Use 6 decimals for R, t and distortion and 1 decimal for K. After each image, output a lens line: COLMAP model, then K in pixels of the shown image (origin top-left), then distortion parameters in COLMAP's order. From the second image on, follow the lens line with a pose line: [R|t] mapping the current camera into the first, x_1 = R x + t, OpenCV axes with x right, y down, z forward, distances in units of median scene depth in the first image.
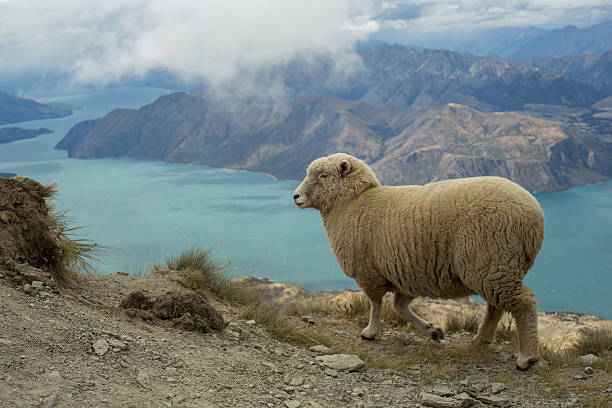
lens RADIAL K [[898.2, 0, 306.0], [0, 898.2, 204.0], [0, 0, 1]] dist [-0.105772, -0.082610]
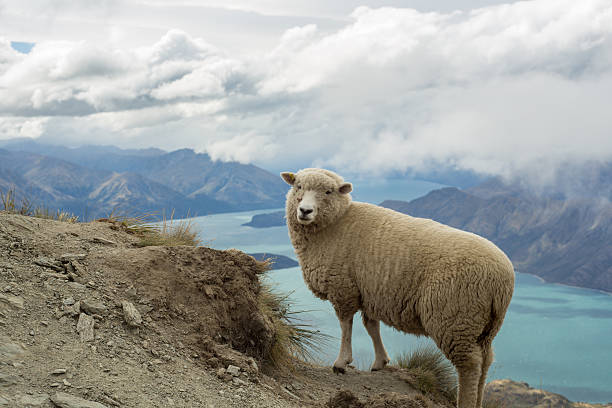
lens RADIAL K [[898.2, 0, 306.0], [0, 898.2, 204.0], [0, 0, 1]] dist [-0.105772, -0.082610]
pose [[0.953998, 0.056854, -0.294373, 0.020936], [-0.087502, 0.991907, -0.092001, 0.001416], [0.286760, 0.113527, 0.951252, 0.131193]]
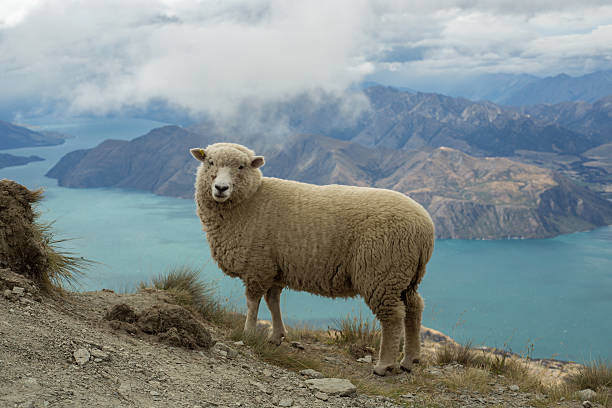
lens RADIAL K [[898.2, 0, 306.0], [0, 898.2, 204.0], [0, 0, 1]] dist [-0.105772, -0.082610]
pose [[0.999219, 0.037797, 0.011503, -0.007038], [-0.037275, 0.998394, -0.042653, 0.024314], [-0.013097, 0.042191, 0.999024, 0.035289]]
